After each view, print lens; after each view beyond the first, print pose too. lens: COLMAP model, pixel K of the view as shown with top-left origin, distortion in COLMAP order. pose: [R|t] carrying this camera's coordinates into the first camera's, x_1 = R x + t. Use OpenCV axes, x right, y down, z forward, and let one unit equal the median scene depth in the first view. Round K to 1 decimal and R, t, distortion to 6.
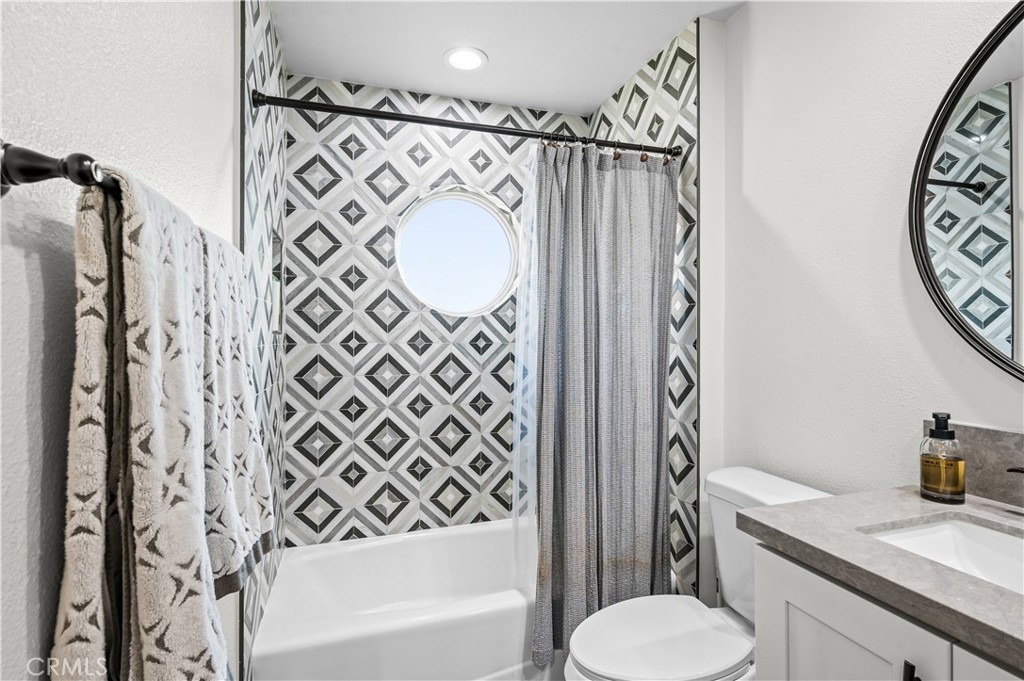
lens RADIAL K [[502.5, 0, 515.6], [0, 502.5, 339.2], [0, 0, 1]] dist [0.001606, 0.000284]
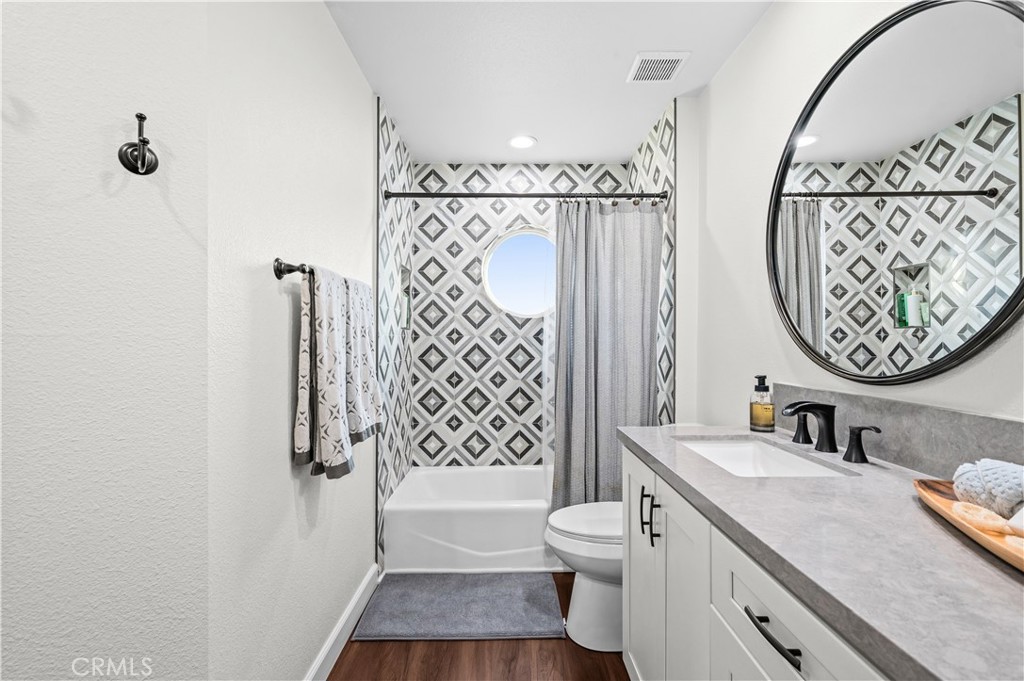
lens RADIAL K [[469.2, 0, 511.5], [0, 469.2, 344.3], [0, 0, 1]] dist [-0.001675, 0.000969]
pose [[0.954187, 0.006656, -0.299138, 0.279766], [-0.005032, 0.999968, 0.006200, 0.024275], [0.299169, -0.004411, 0.954190, -0.312100]]
